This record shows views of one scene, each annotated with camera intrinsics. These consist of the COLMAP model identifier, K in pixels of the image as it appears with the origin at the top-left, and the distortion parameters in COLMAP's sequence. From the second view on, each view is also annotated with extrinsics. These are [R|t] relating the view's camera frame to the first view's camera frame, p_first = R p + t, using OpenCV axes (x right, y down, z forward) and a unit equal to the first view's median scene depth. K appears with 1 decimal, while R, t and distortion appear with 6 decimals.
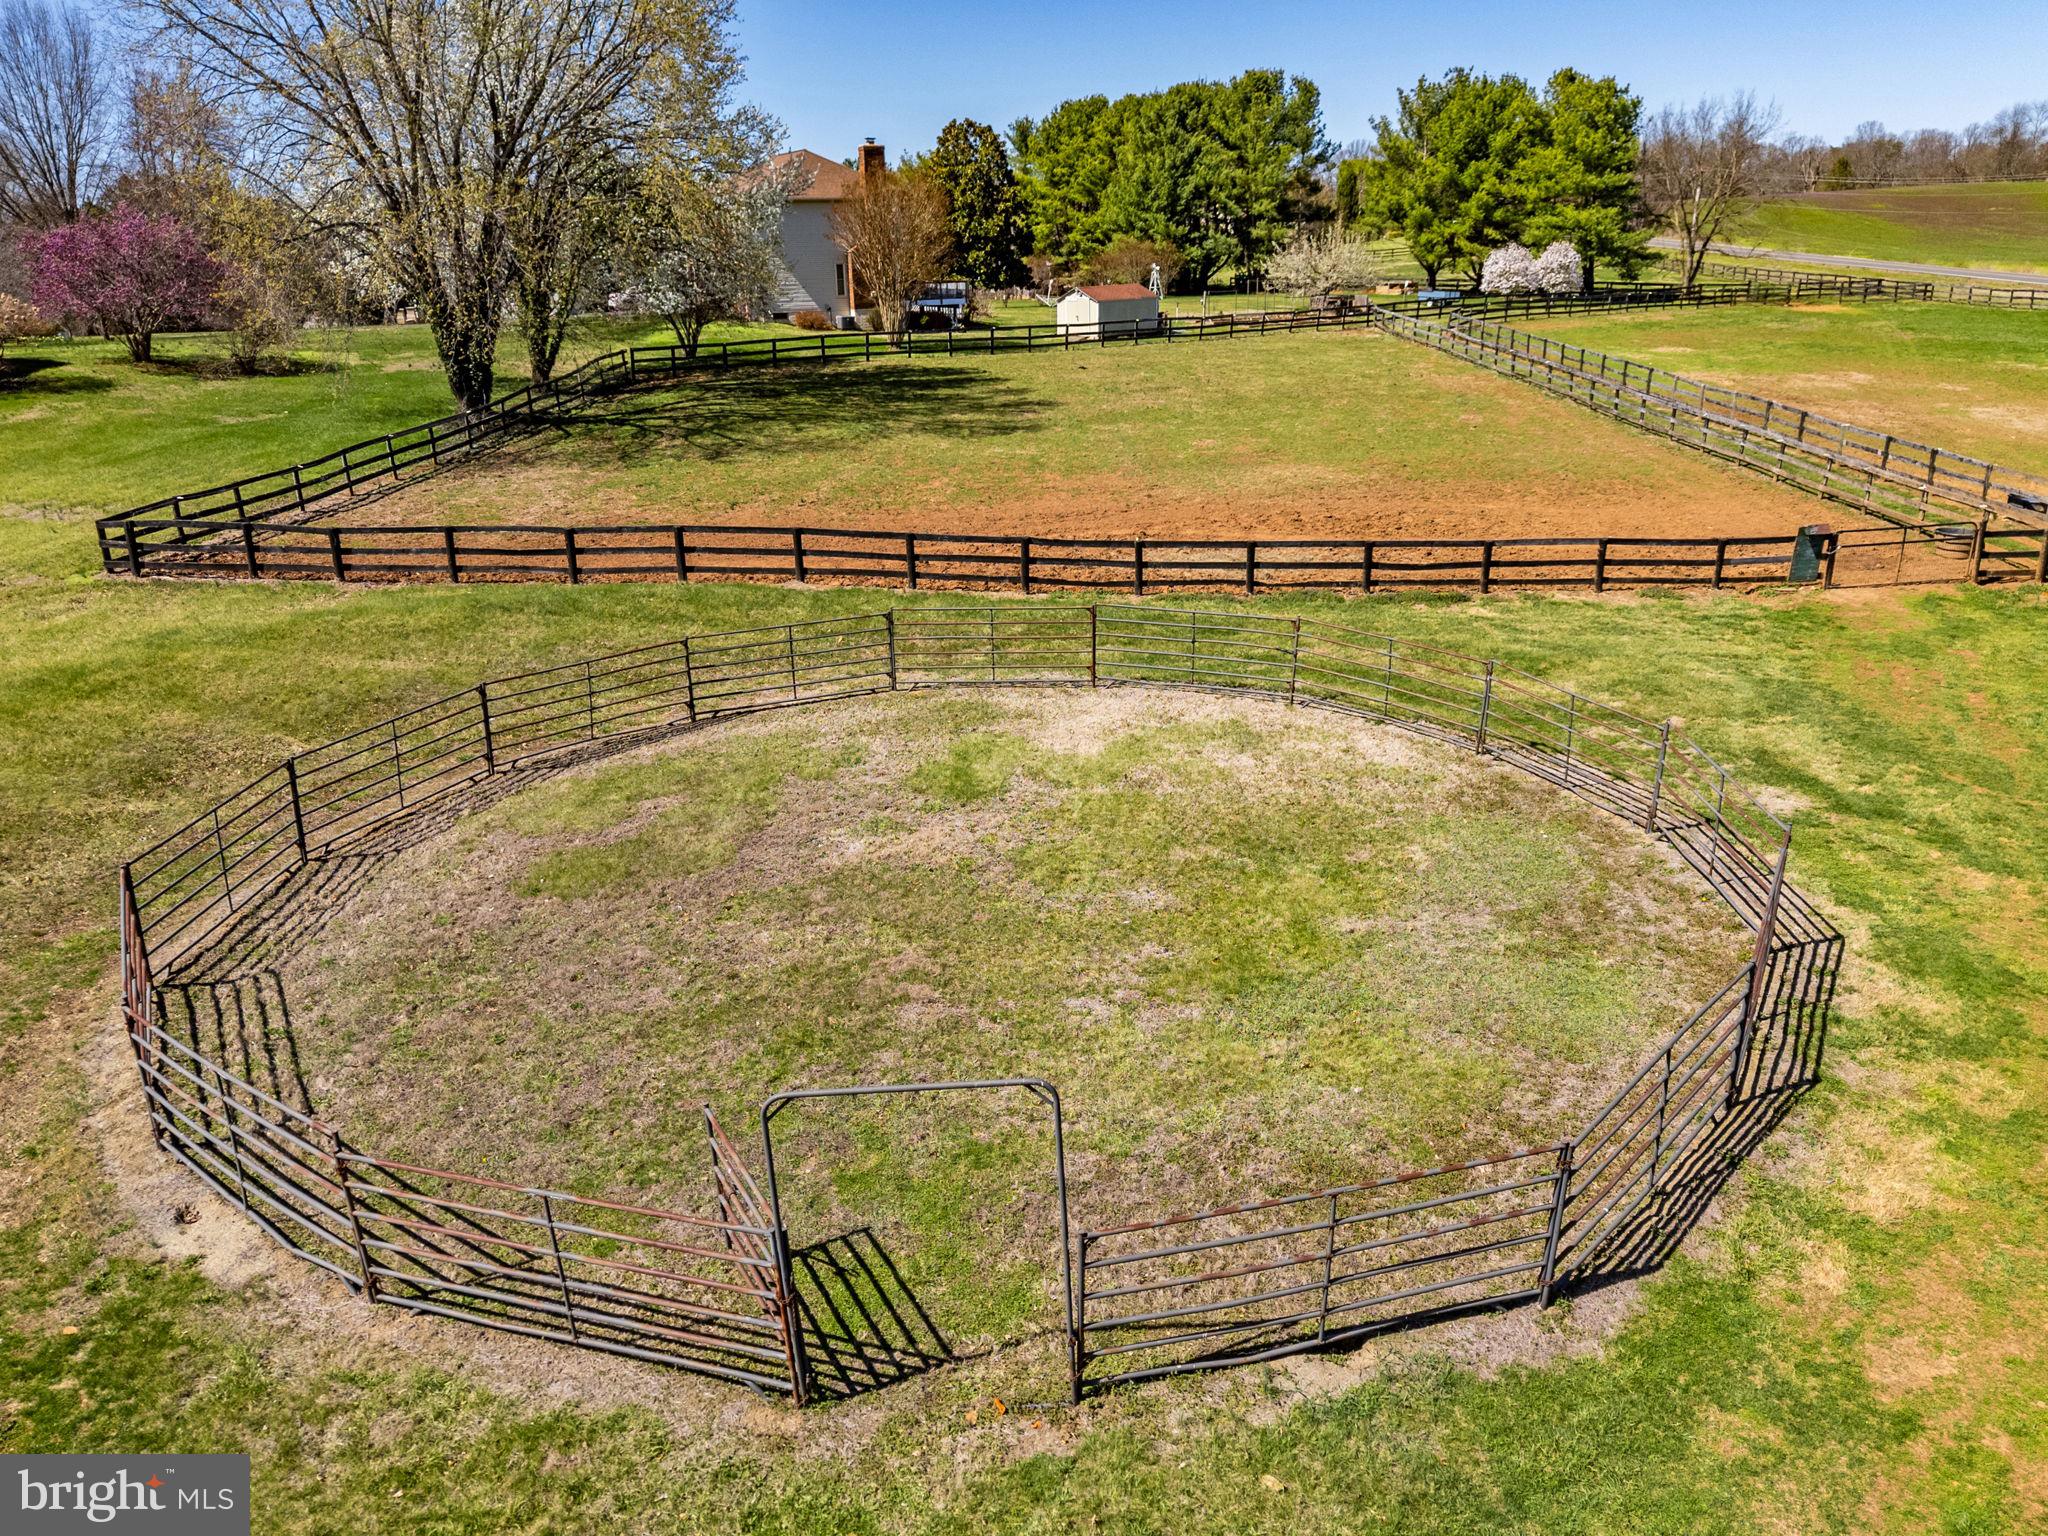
lens RADIAL K [[1641.1, 0, 1035.4], [0, 1641.1, 774.8], [0, 0, 1]] dist [0.070119, -0.041700]
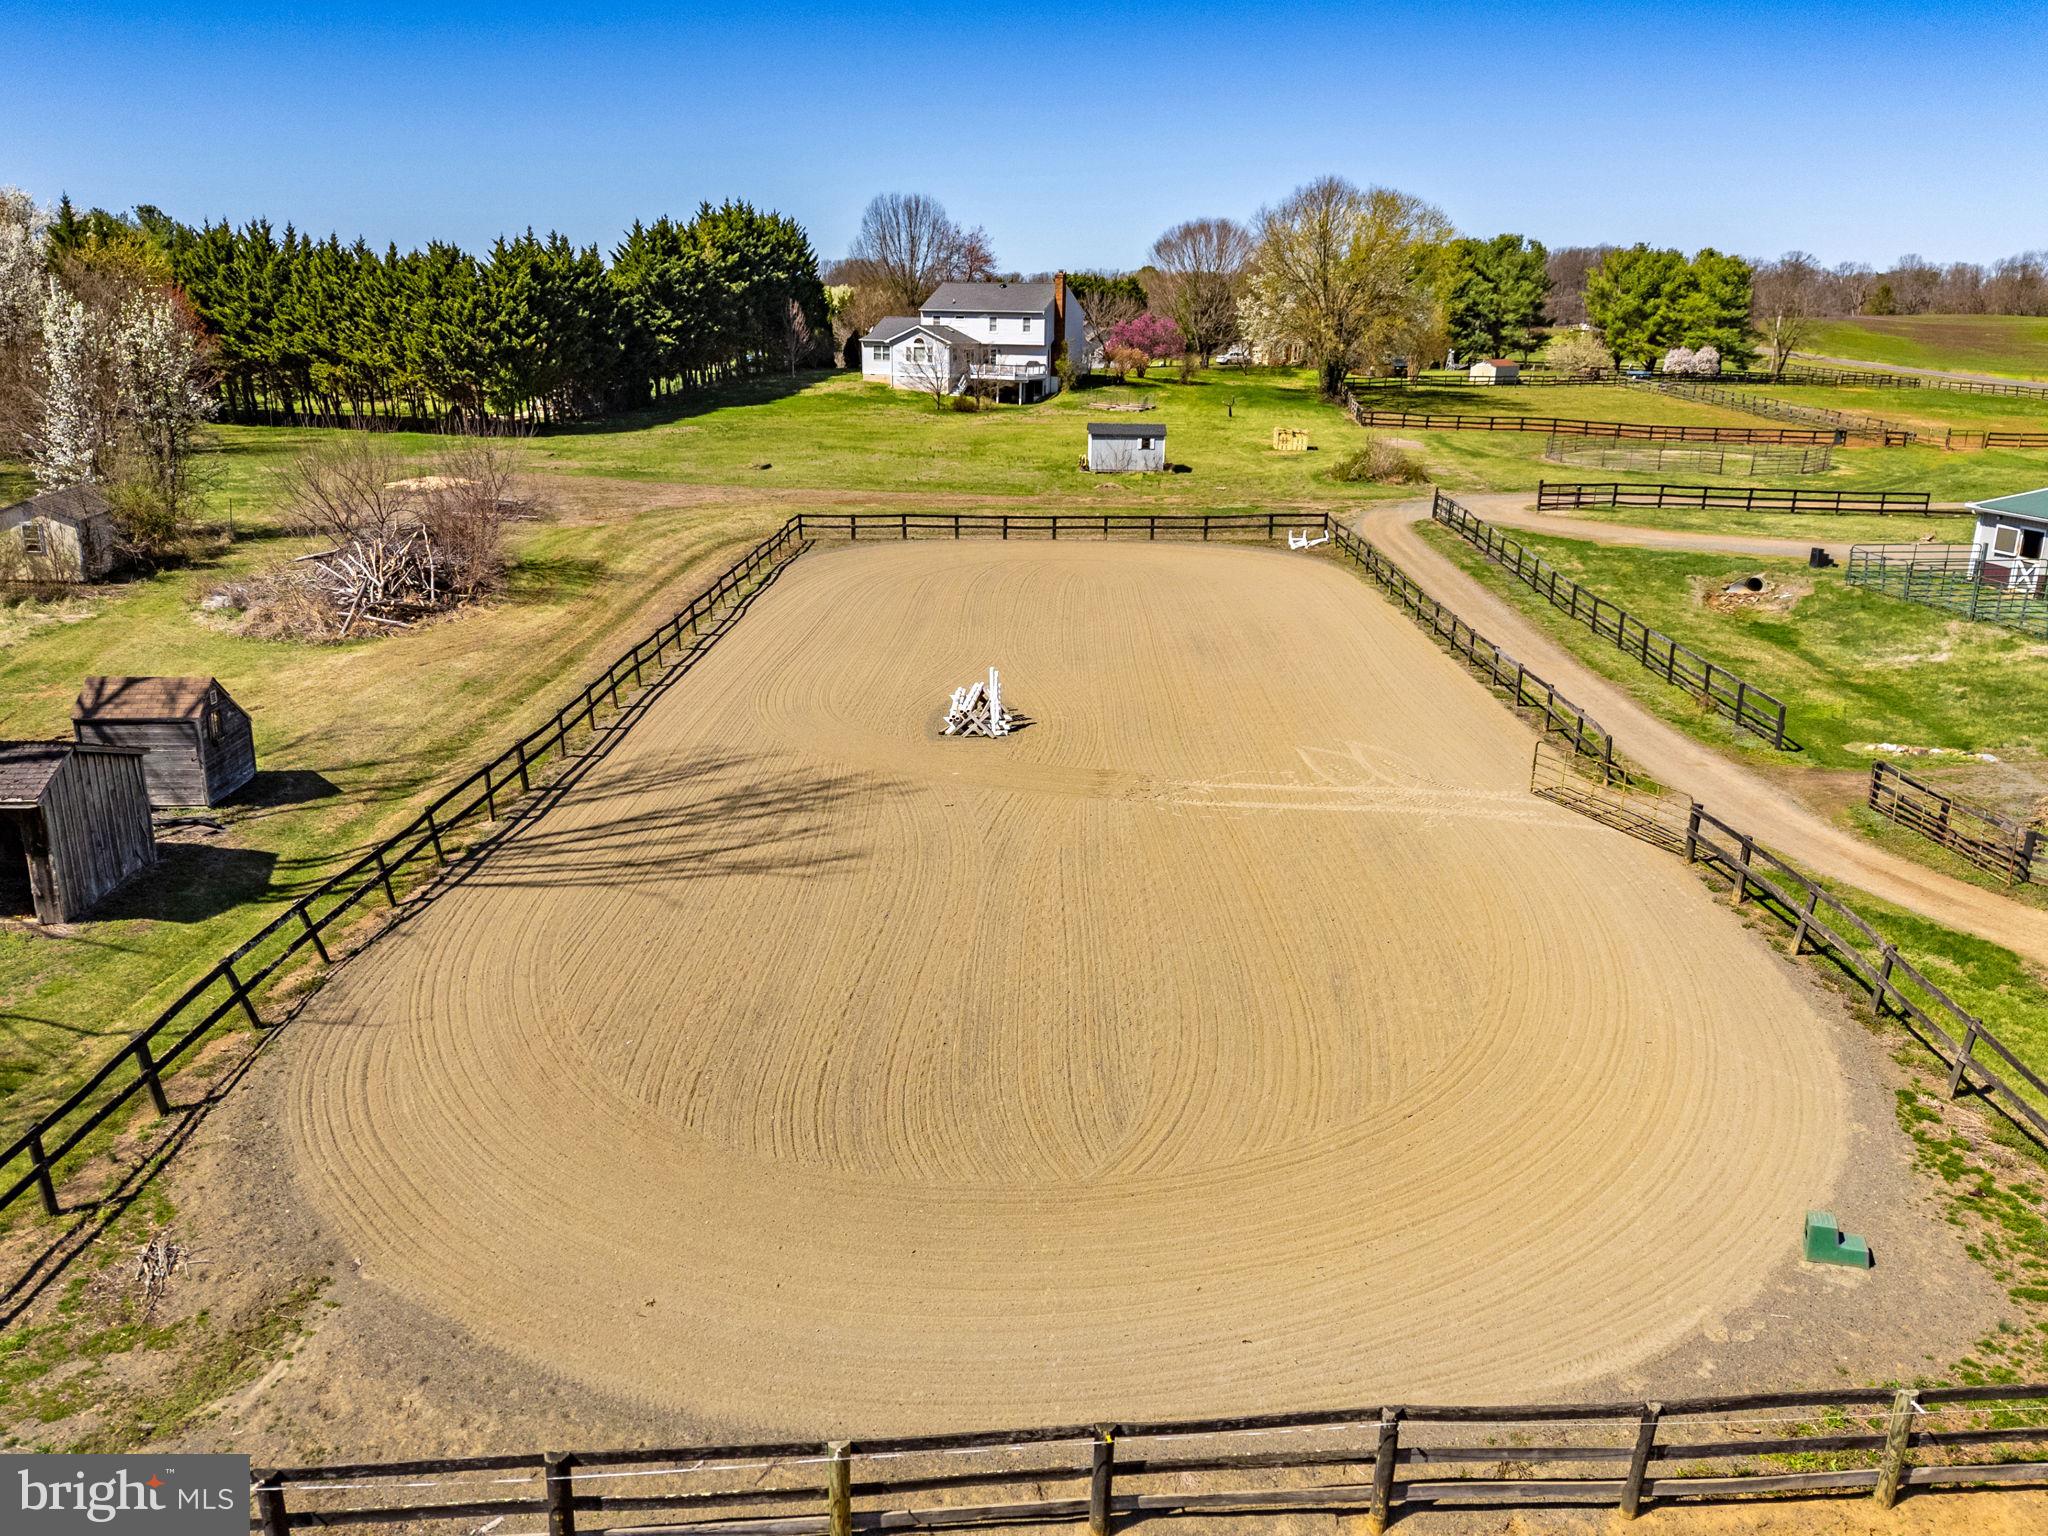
lens RADIAL K [[1641.1, 0, 1014.5], [0, 1641.1, 771.1], [0, 0, 1]] dist [0.070119, -0.041700]
pose [[0.998346, 0.049791, -0.028729, -0.324735], [-0.051024, 0.997731, -0.043923, 0.231198], [0.026477, 0.045316, 0.998622, -0.723485]]
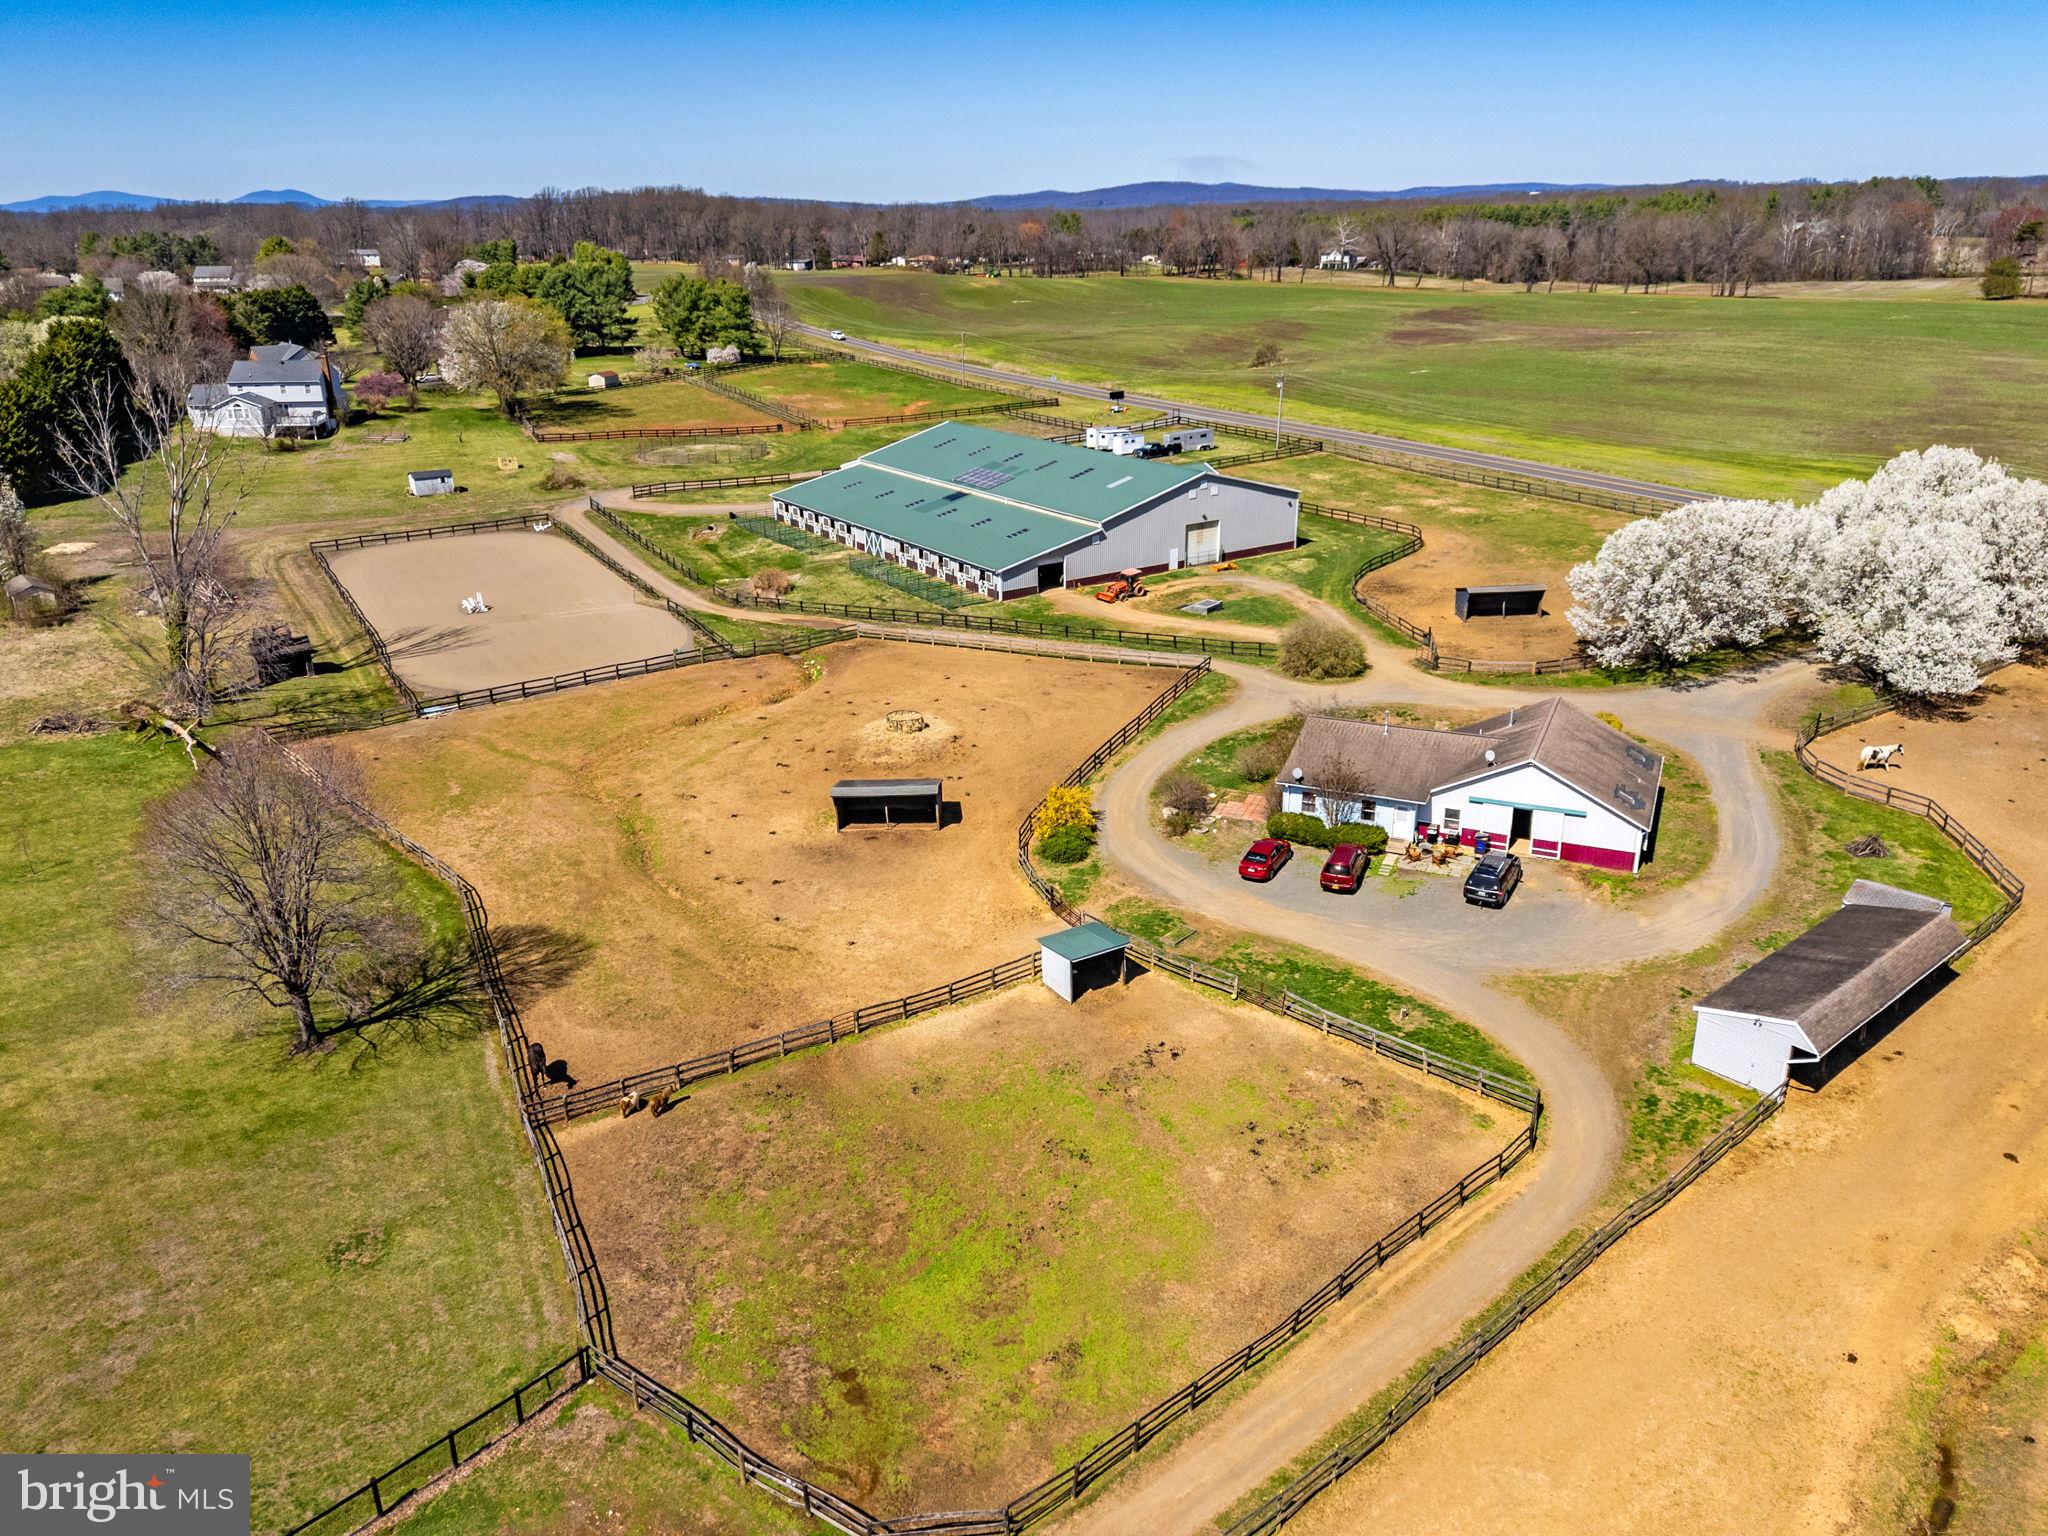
lens RADIAL K [[1641.1, 0, 1033.0], [0, 1641.1, 758.2], [0, 0, 1]] dist [0.070119, -0.041700]
pose [[0.887865, -0.141874, 0.437684, -0.522166], [0.140343, 0.989447, 0.036033, 0.325718], [-0.438177, 0.029433, 0.898407, -1.617779]]
